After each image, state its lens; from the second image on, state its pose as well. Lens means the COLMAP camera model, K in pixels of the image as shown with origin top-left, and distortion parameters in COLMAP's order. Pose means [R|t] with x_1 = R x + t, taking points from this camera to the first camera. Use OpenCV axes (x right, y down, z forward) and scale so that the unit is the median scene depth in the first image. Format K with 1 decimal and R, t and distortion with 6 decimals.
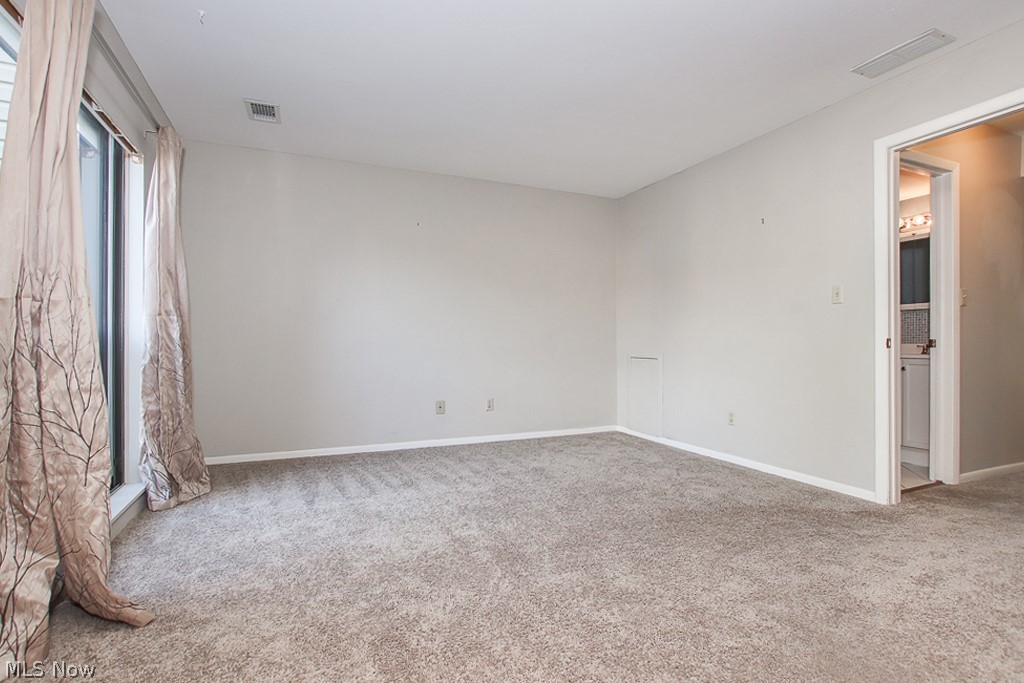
lens RADIAL K [[496.5, 0, 510.4], [0, 496.5, 342.0], [0, 0, 1]] dist [-0.013957, 0.002743]
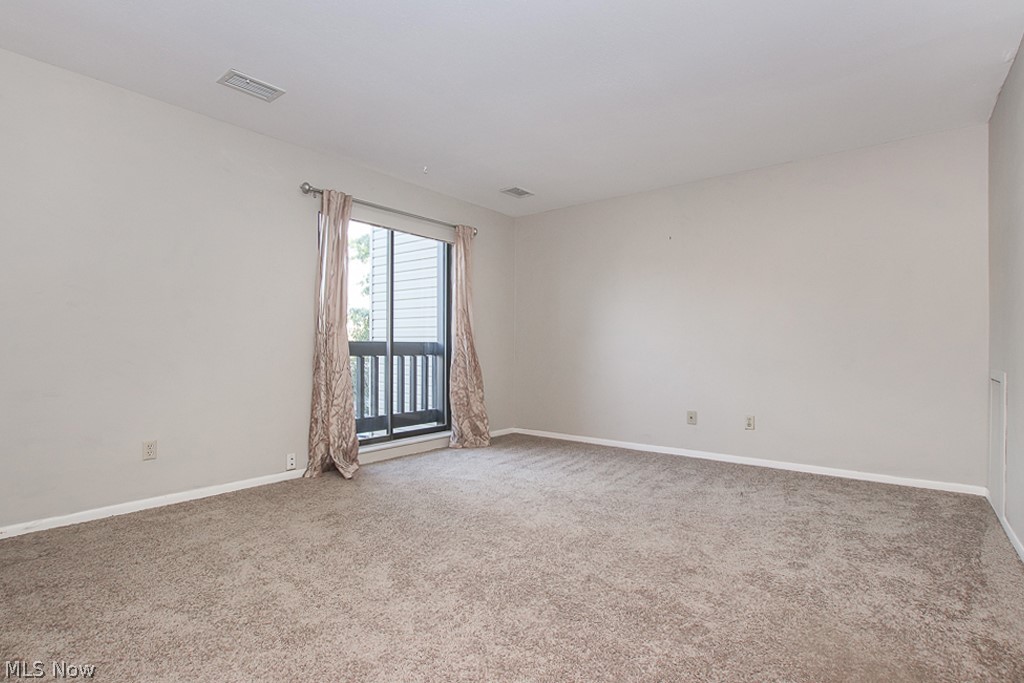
lens RADIAL K [[496.5, 0, 508.0], [0, 496.5, 343.0], [0, 0, 1]] dist [-0.013957, 0.002743]
pose [[0.469037, -0.008194, -0.883140, 0.785058], [-0.001889, 0.999945, -0.010281, -0.009961], [0.883176, 0.006490, 0.468996, 0.293697]]
